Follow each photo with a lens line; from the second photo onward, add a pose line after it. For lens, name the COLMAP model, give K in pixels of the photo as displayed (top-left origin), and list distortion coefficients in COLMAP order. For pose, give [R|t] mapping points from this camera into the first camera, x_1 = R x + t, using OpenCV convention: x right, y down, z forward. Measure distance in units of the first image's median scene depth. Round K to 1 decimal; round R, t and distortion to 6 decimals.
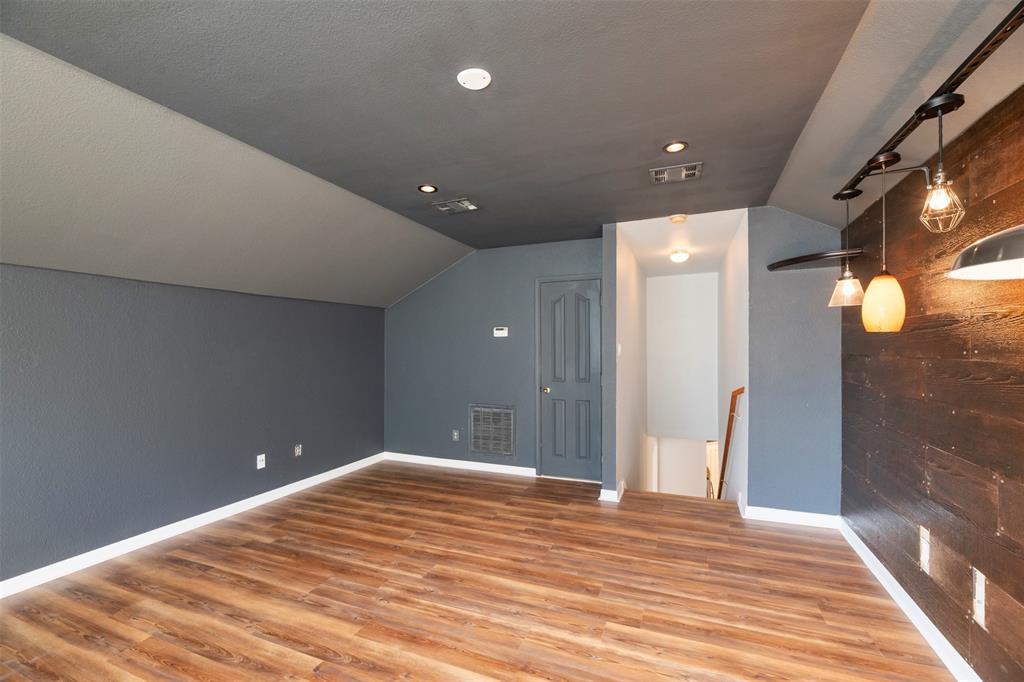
lens RADIAL K [[414.1, 0, 523.0], [0, 414.1, 342.3], [0, 0, 1]] dist [-0.002192, 0.000043]
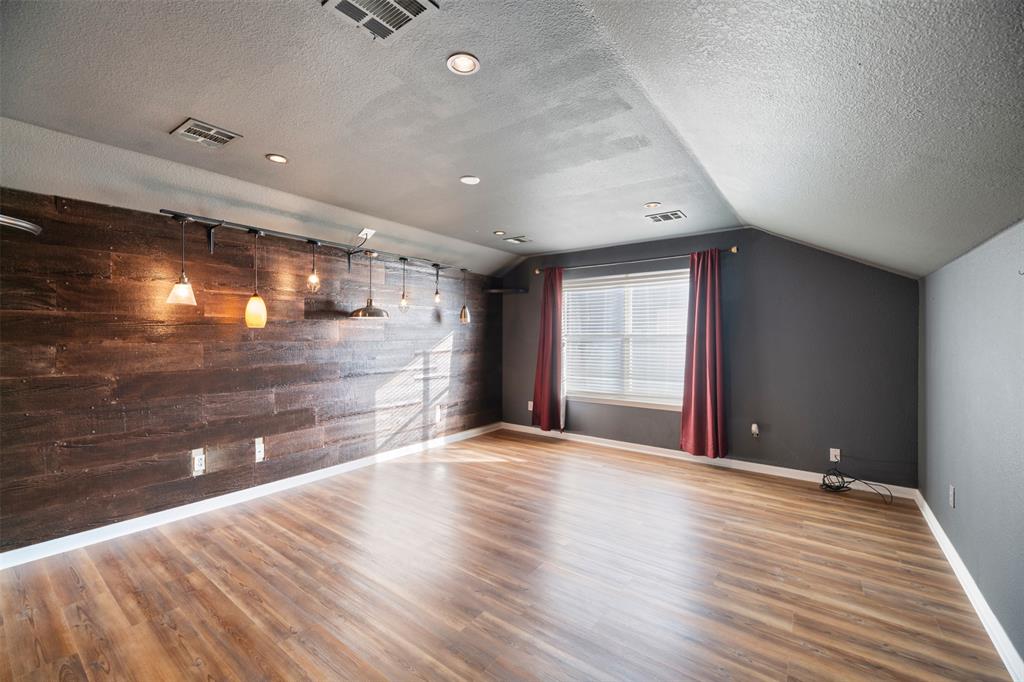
lens RADIAL K [[414.1, 0, 514.0], [0, 414.1, 338.7], [0, 0, 1]] dist [-0.002192, 0.000043]
pose [[-0.957835, -0.001512, 0.287315, -0.551299], [-0.002040, 0.999997, -0.001536, 0.016913], [-0.287311, -0.002058, -0.957835, 1.811212]]
